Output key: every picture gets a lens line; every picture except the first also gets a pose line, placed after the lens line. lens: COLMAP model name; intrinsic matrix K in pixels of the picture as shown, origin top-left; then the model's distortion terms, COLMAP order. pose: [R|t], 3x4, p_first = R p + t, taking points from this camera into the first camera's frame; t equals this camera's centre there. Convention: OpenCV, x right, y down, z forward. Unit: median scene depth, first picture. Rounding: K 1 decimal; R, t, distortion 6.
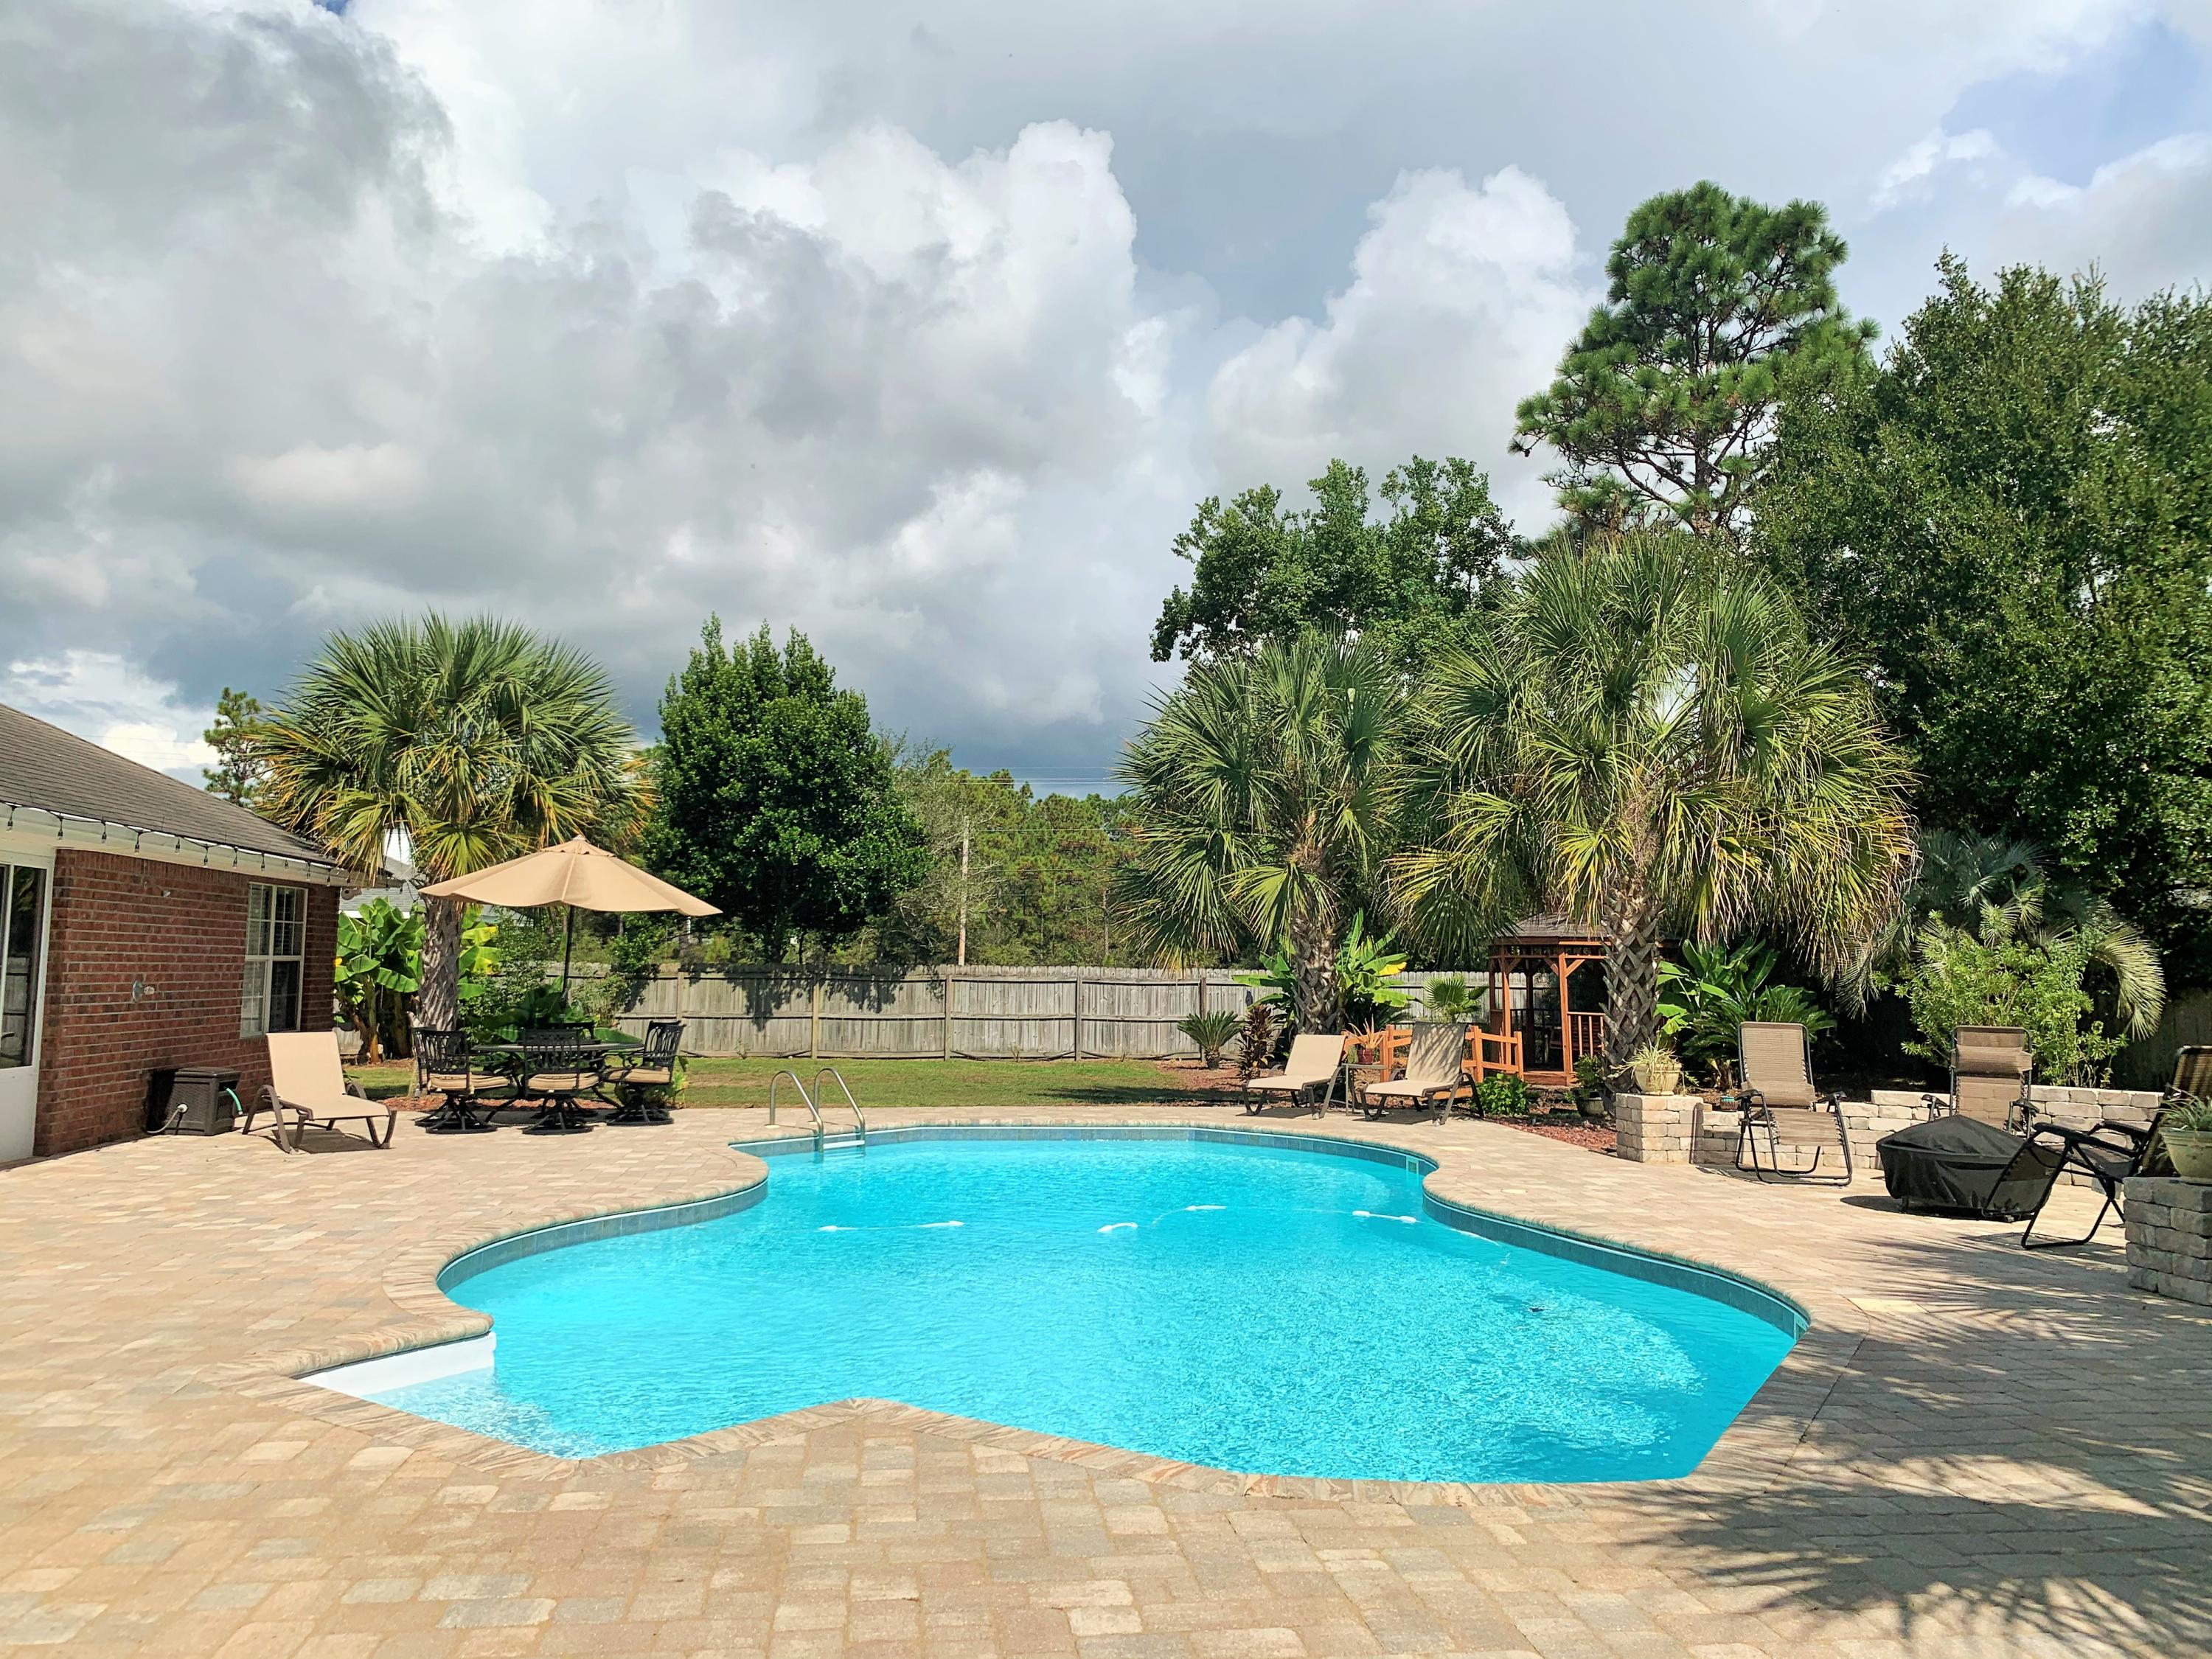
lens RADIAL K [[1664.9, 0, 1110.2], [0, 1664.9, 833.6], [0, 0, 1]] dist [0.034345, -0.036313]
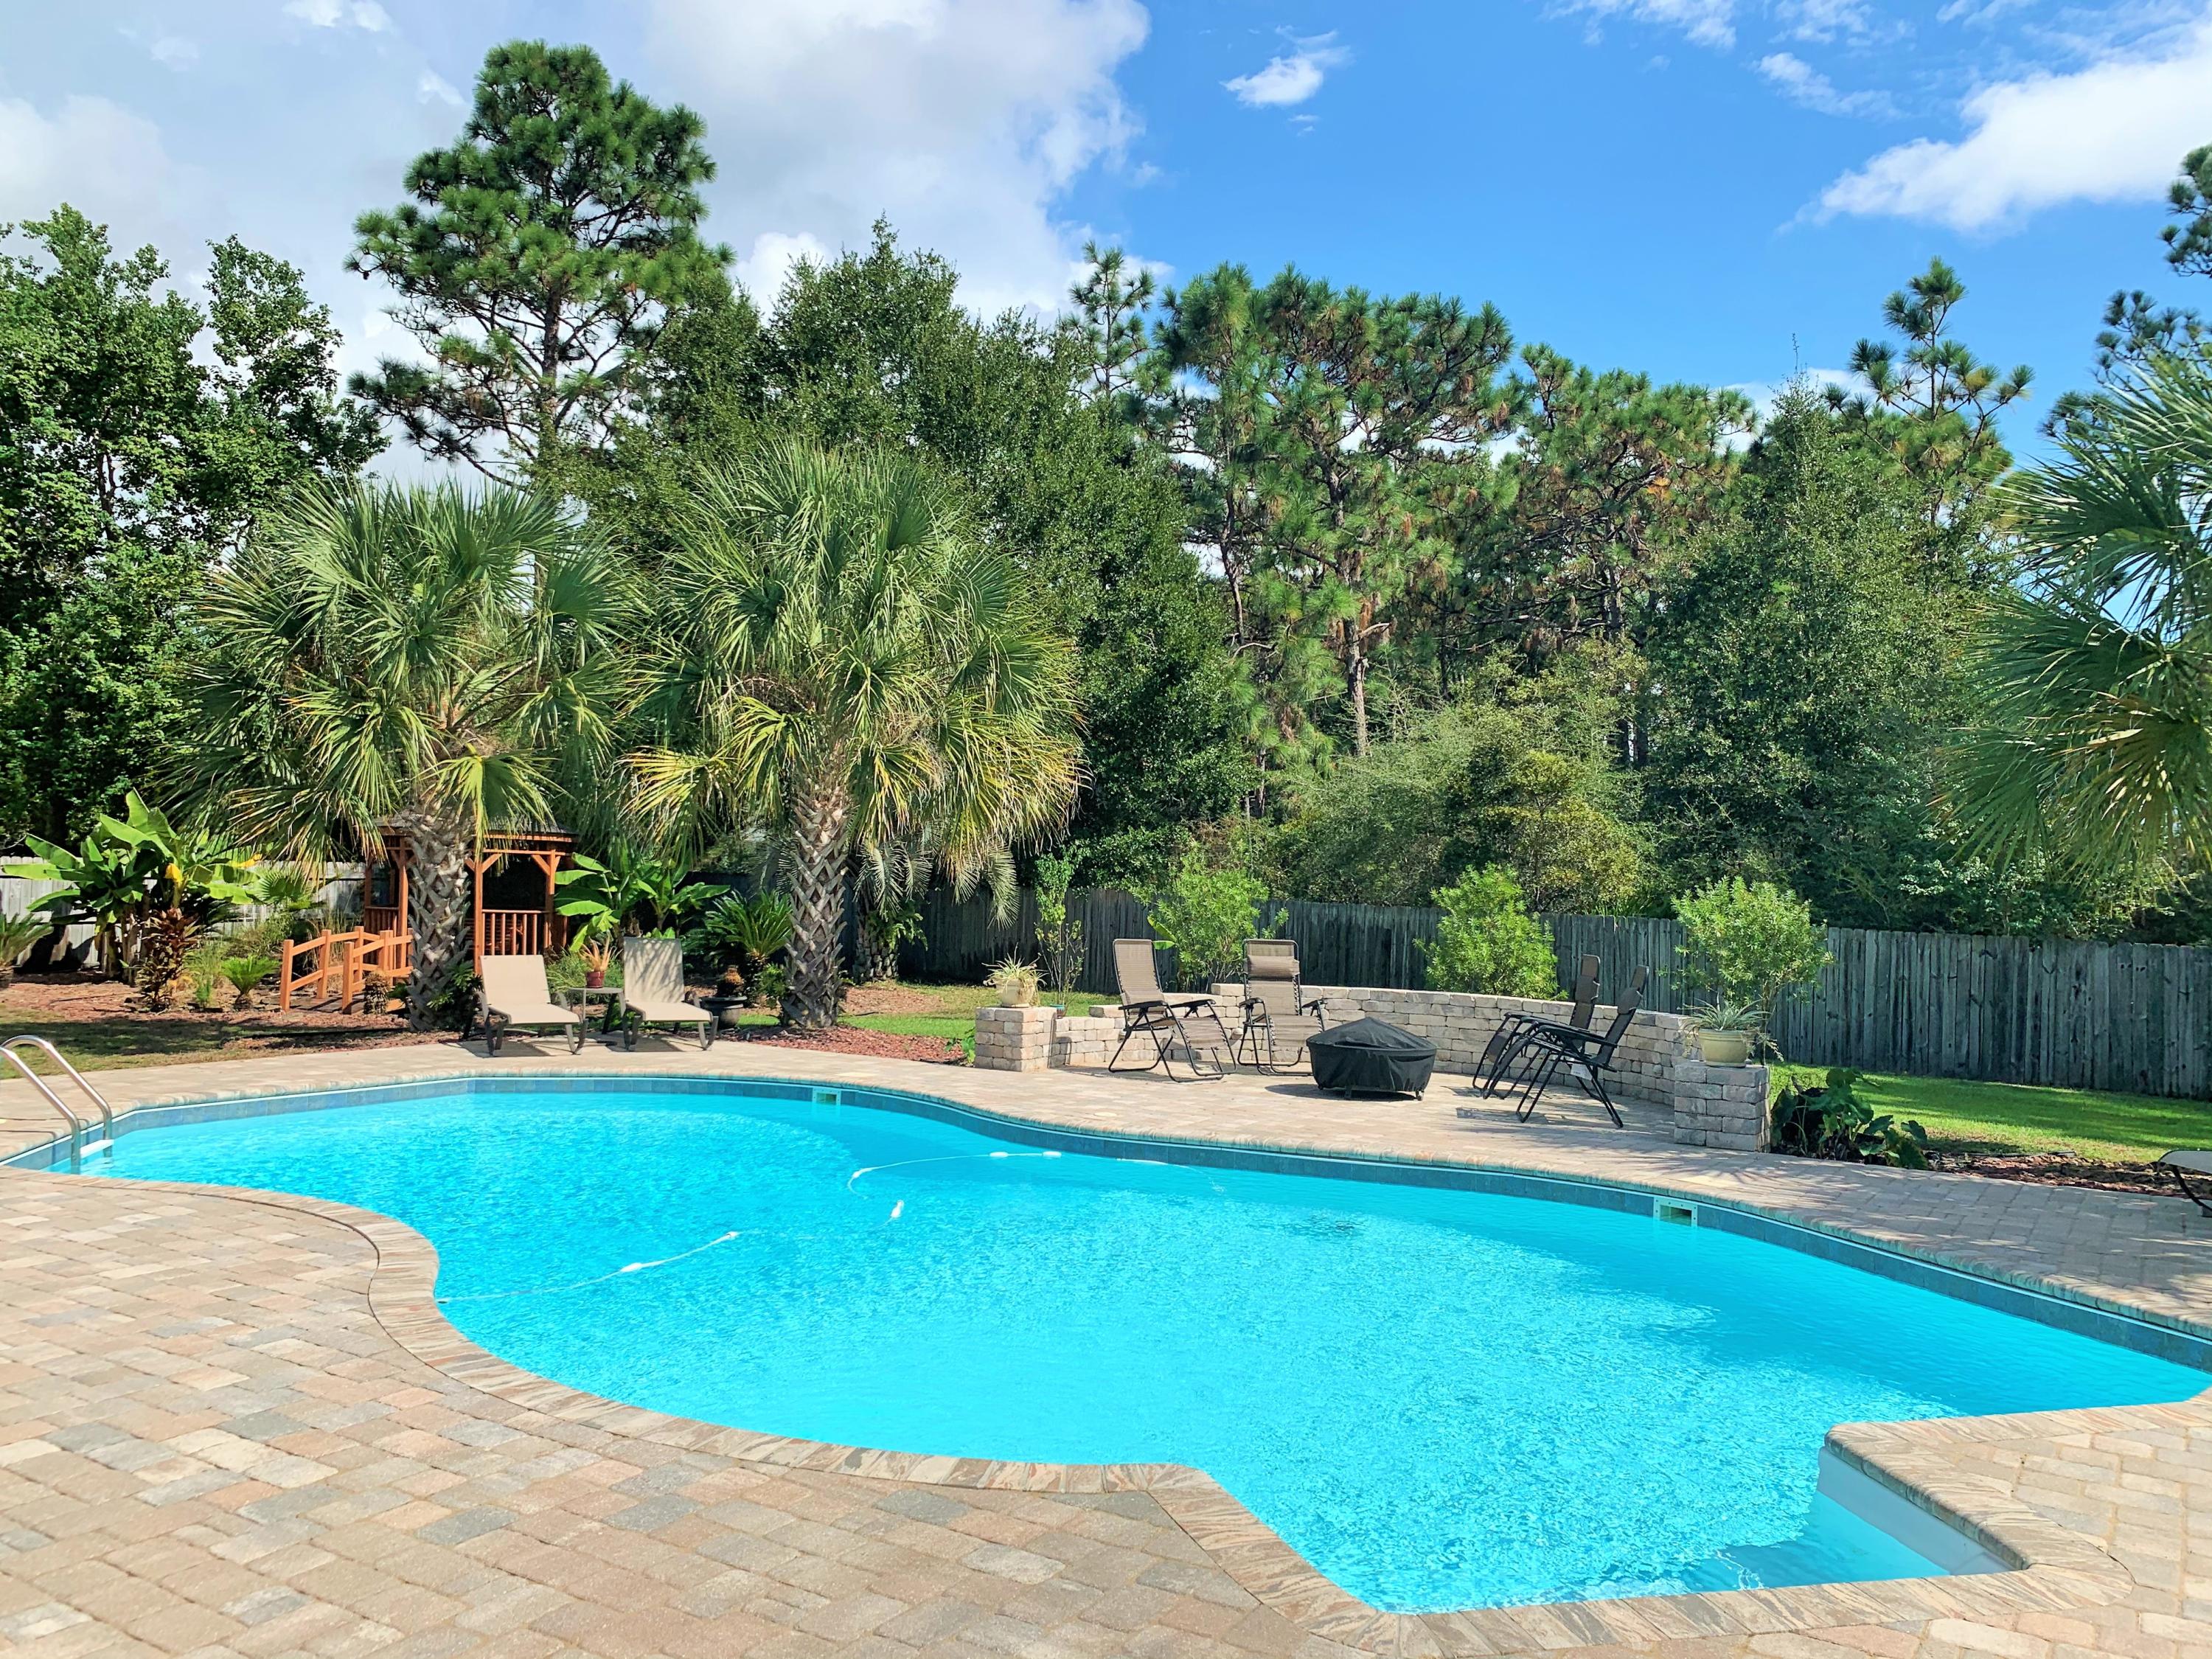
lens RADIAL K [[1664.9, 0, 1094.2], [0, 1664.9, 828.5], [0, 0, 1]] dist [0.034345, -0.036313]
pose [[0.632254, 0.025704, 0.774335, -0.202264], [-0.082925, 0.995953, 0.034648, 0.000789], [-0.770311, -0.086118, 0.631827, 0.131830]]
